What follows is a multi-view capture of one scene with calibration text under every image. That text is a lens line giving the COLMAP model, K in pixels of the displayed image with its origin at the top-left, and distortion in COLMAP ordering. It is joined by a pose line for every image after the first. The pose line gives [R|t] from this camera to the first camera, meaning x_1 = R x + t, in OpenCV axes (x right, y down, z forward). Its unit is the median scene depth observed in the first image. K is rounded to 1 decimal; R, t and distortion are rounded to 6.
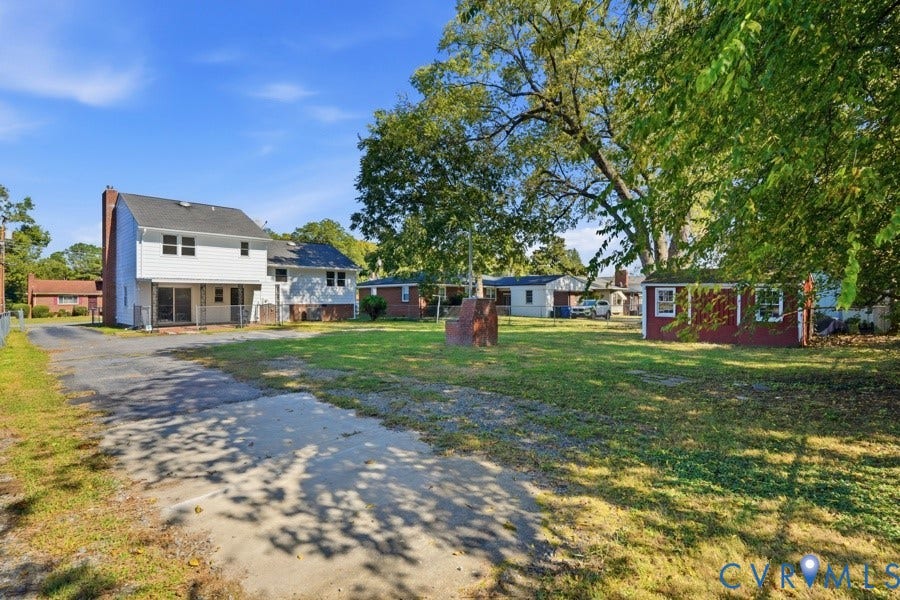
lens RADIAL K [[447.0, 0, 450.0], [0, 447.0, 300.0], [0, 0, 1]] dist [0.001103, 0.001259]
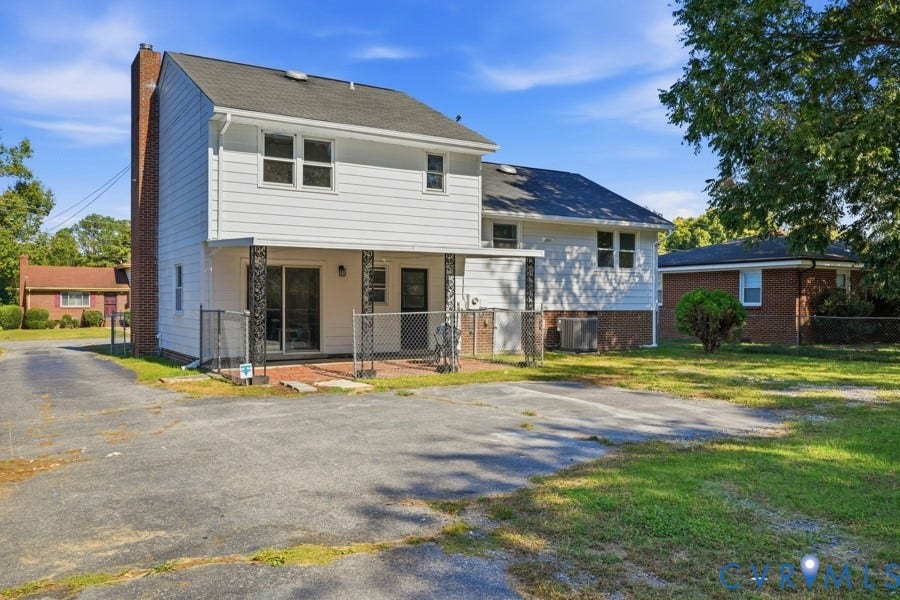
lens RADIAL K [[751.2, 0, 449.6], [0, 751.2, 317.0], [0, 0, 1]] dist [-0.013315, -0.015173]
pose [[0.969550, 0.012005, -0.244598, -0.272342], [-0.008247, 0.999832, 0.016381, 0.005393], [0.244753, -0.013865, 0.969486, 0.335285]]
